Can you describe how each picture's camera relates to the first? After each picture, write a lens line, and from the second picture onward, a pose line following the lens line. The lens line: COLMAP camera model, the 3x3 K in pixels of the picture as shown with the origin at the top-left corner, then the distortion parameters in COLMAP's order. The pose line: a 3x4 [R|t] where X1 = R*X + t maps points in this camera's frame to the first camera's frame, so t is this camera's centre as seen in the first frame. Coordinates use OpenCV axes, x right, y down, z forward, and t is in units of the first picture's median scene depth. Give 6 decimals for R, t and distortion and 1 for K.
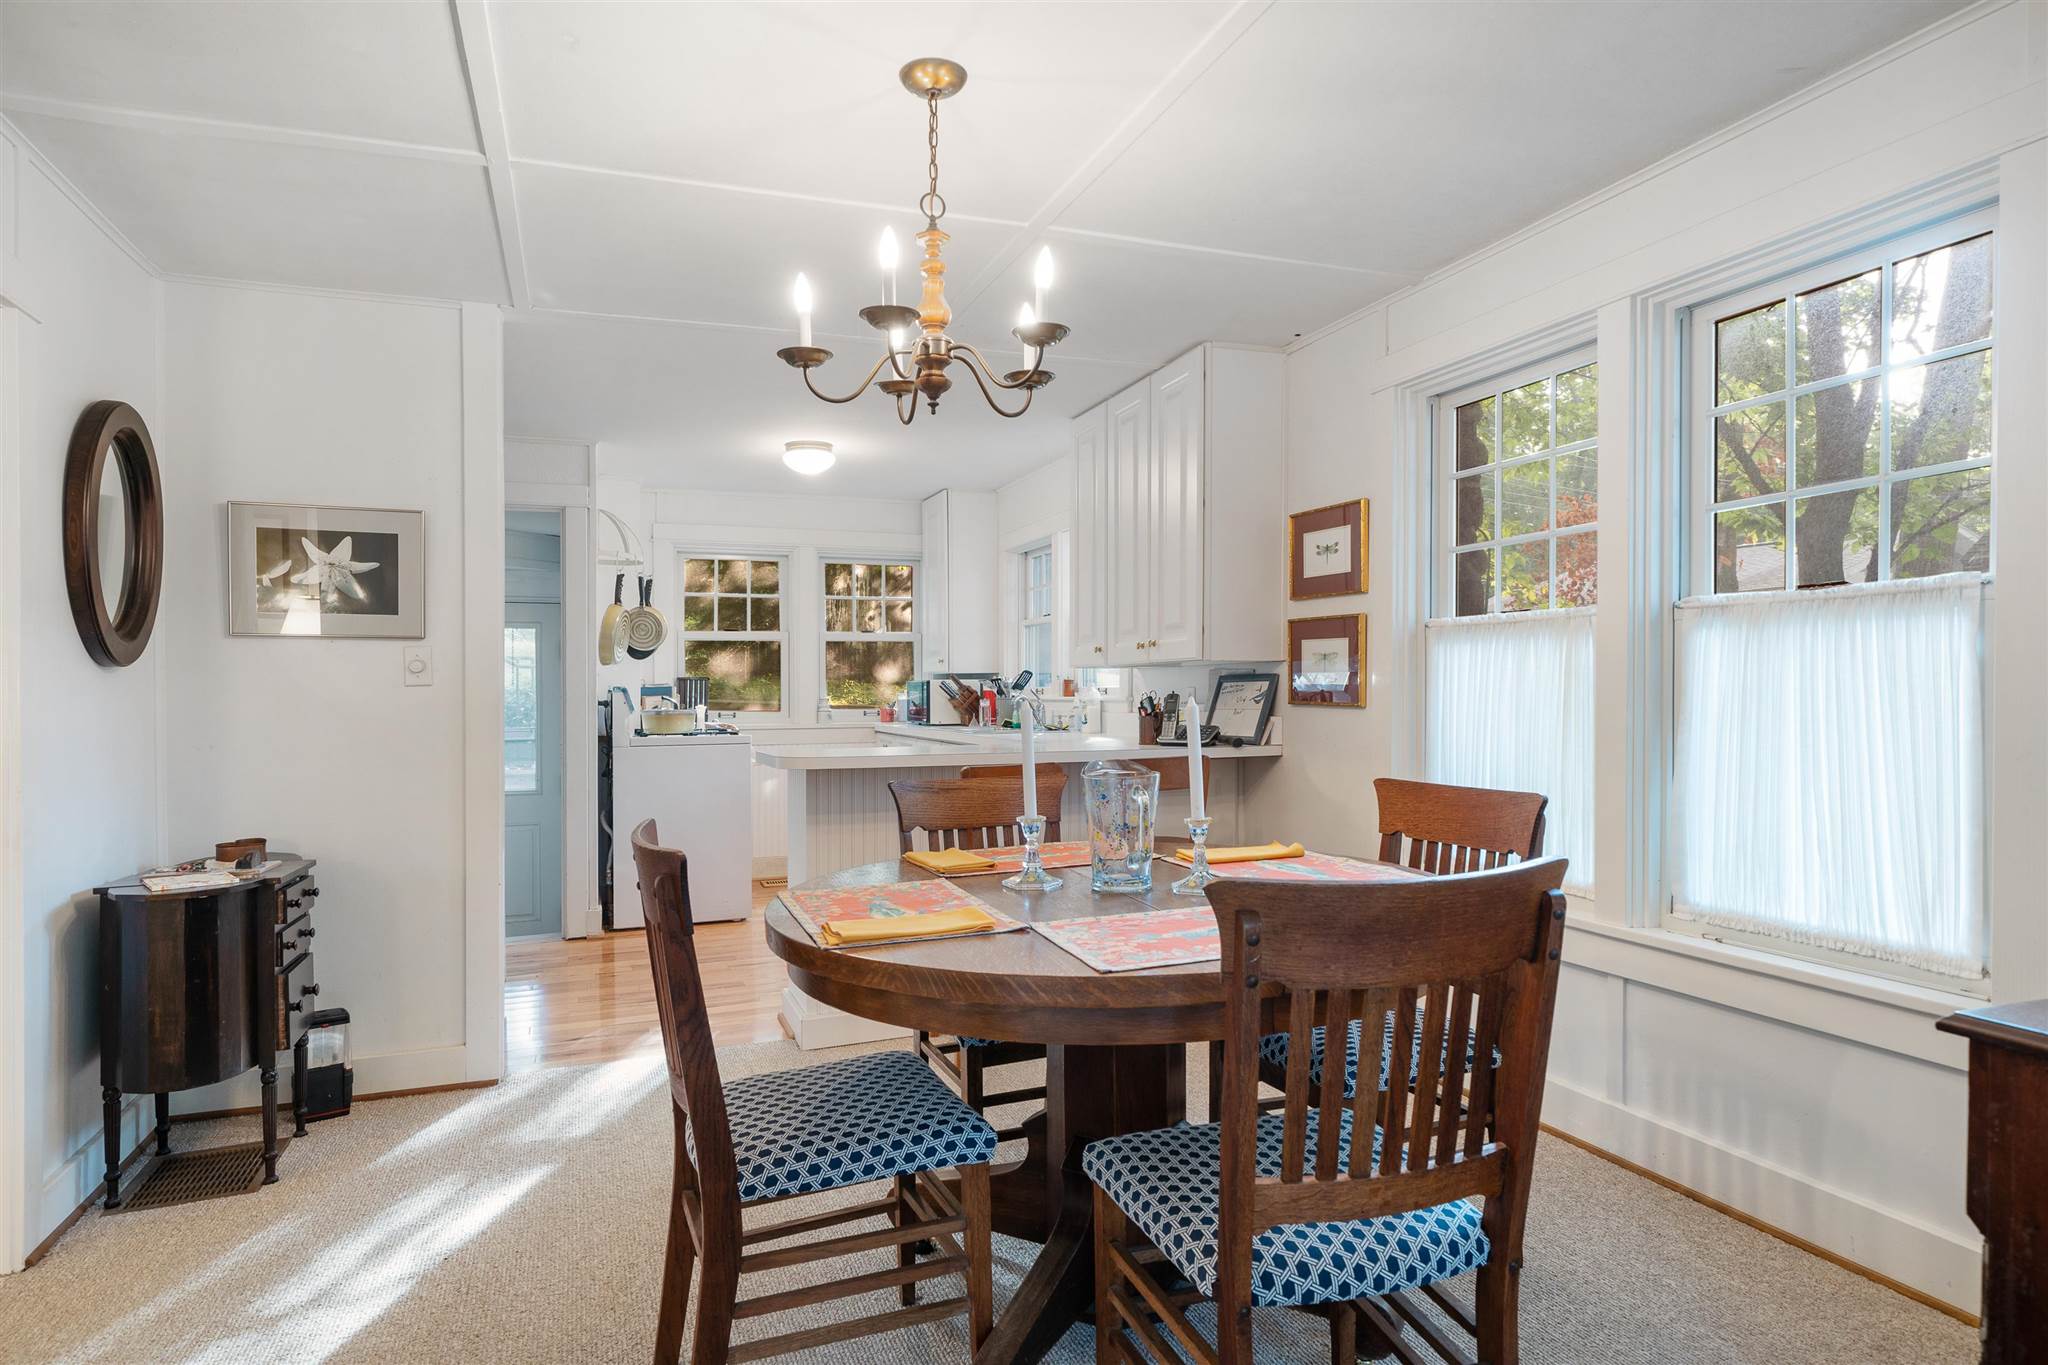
lens RADIAL K [[1138.3, 0, 1027.7], [0, 1138.3, 687.7], [0, 0, 1]] dist [-0.004934, -0.000559]
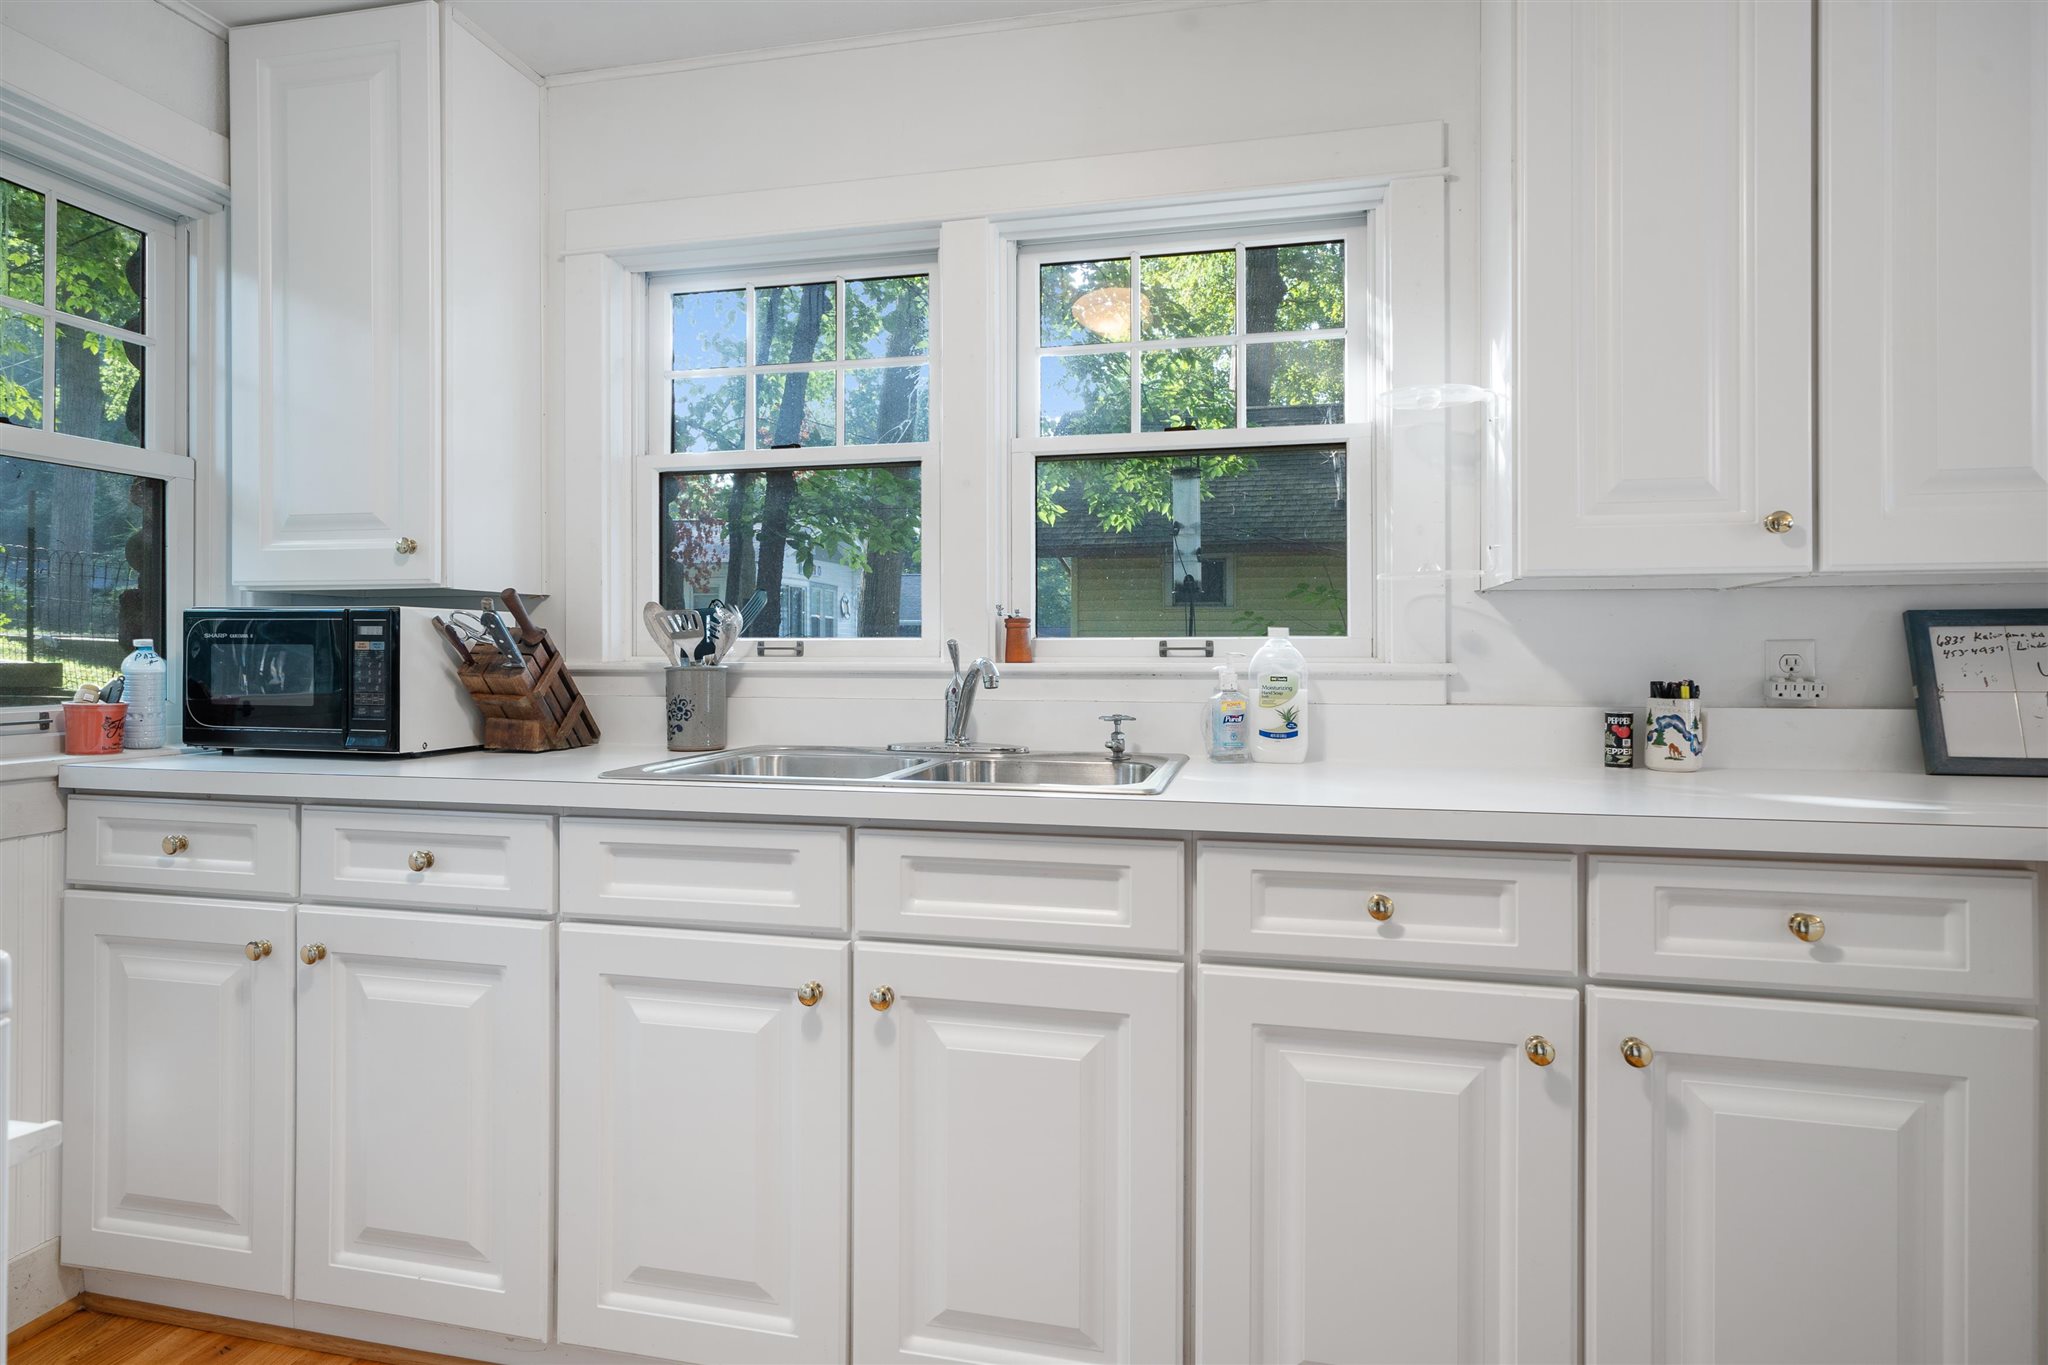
lens RADIAL K [[1135.9, 0, 1016.3], [0, 1135.9, 662.1], [0, 0, 1]] dist [-0.001432, 0.004852]
pose [[0.569940, 0.002515, 0.821682, -0.244849], [-0.004893, 0.999988, 0.000333, 0.007204], [-0.821671, -0.004211, 0.569946, 0.712417]]
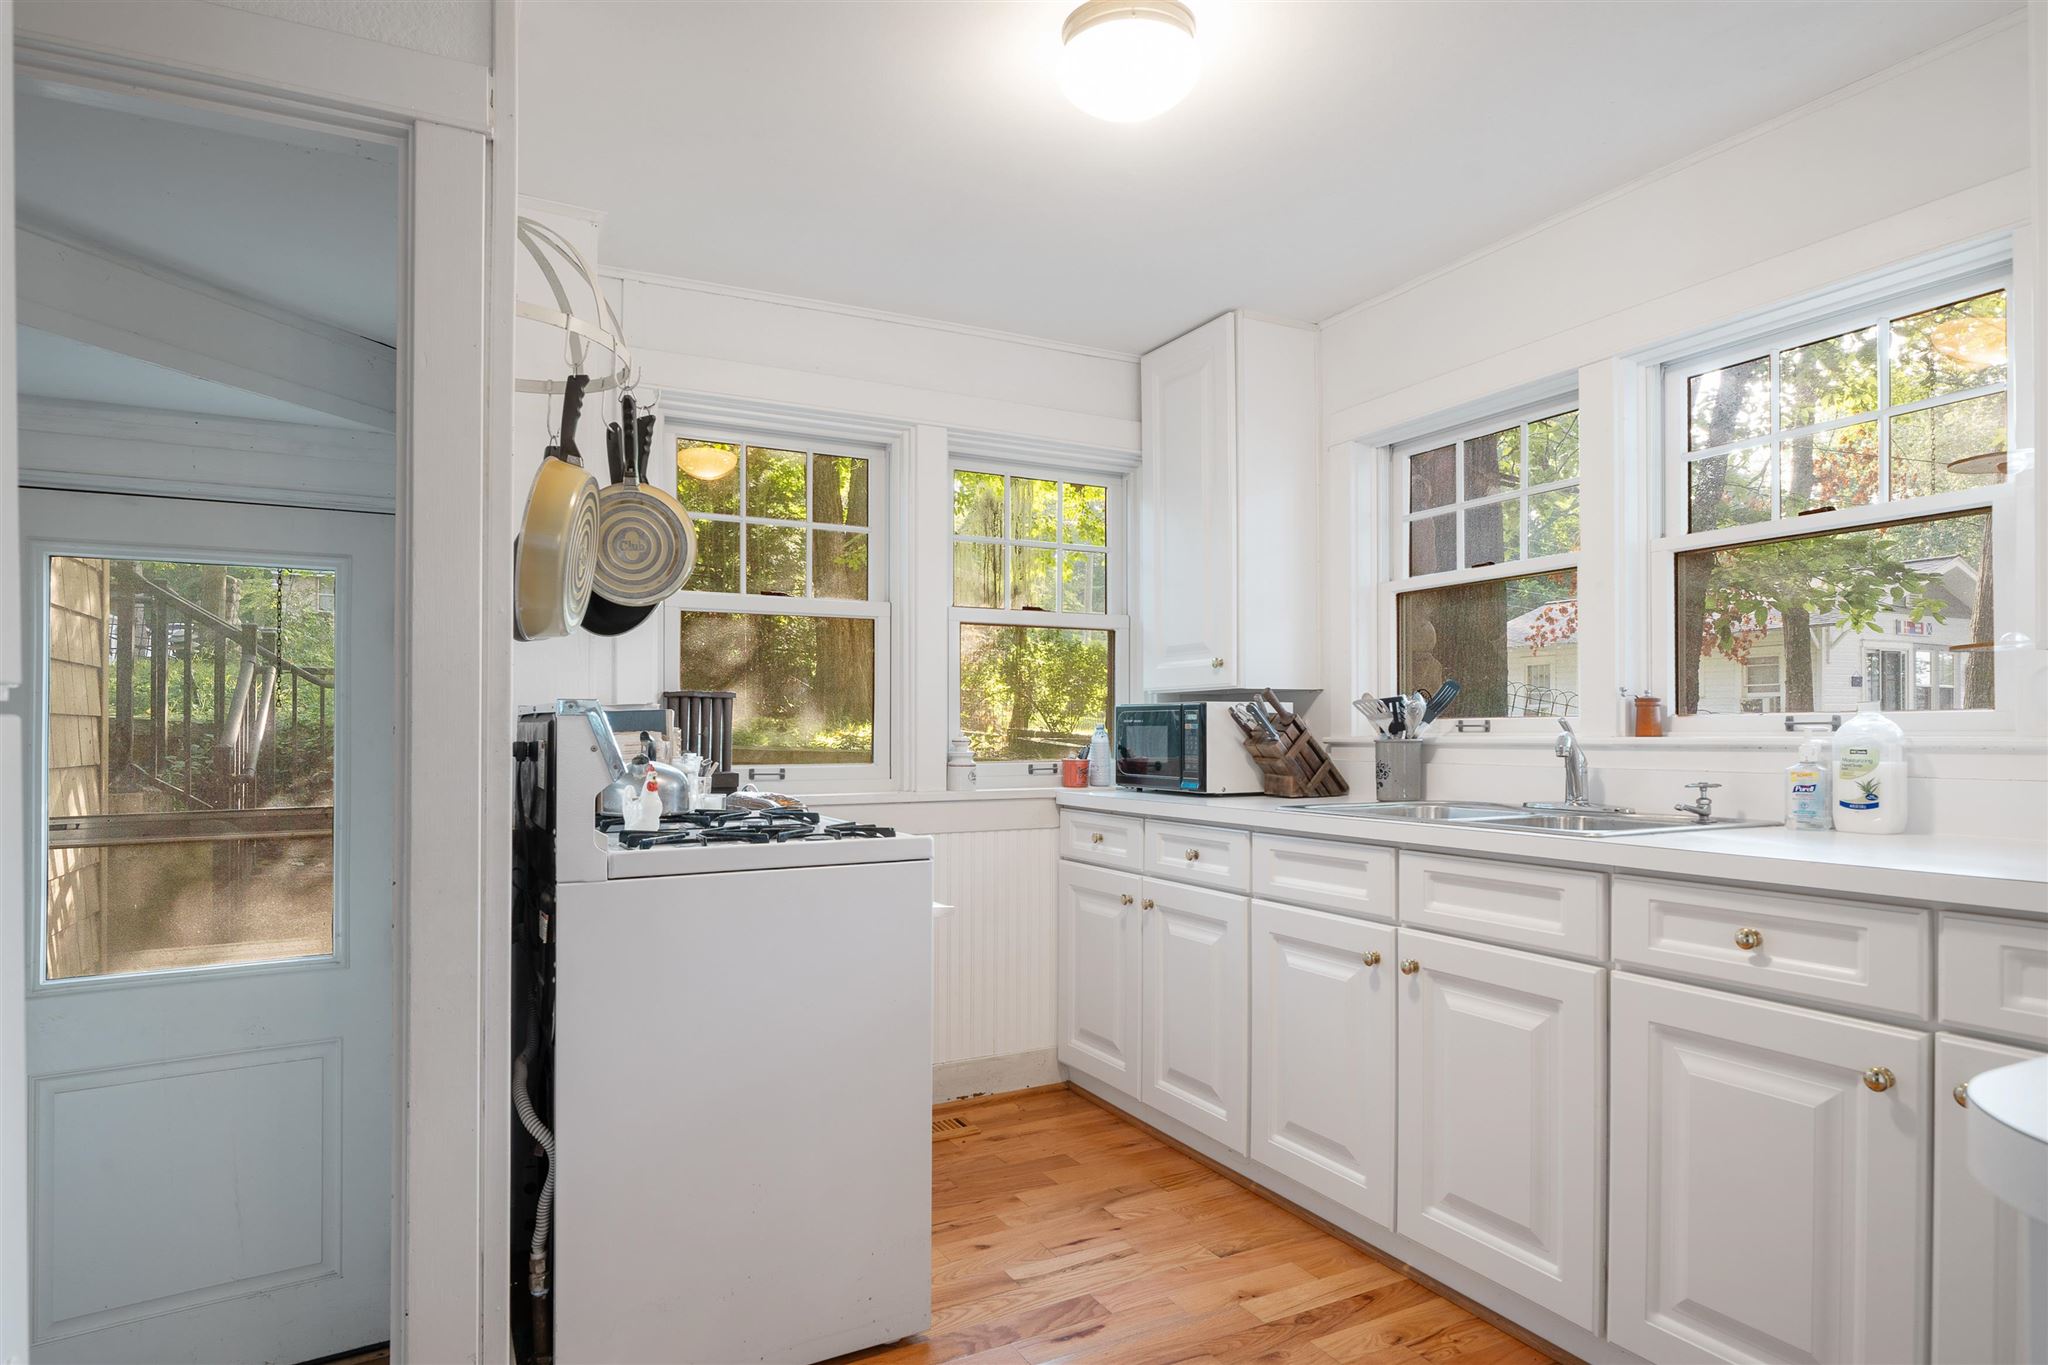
lens RADIAL K [[1135.9, 0, 1019.3], [0, 1135.9, 735.1], [0, 0, 1]] dist [-0.001432, 0.004852]
pose [[0.993998, 0.003496, 0.109338, -0.222271], [-0.003622, 0.999993, 0.000953, 0.007418], [-0.109334, -0.001343, 0.994004, 0.544142]]
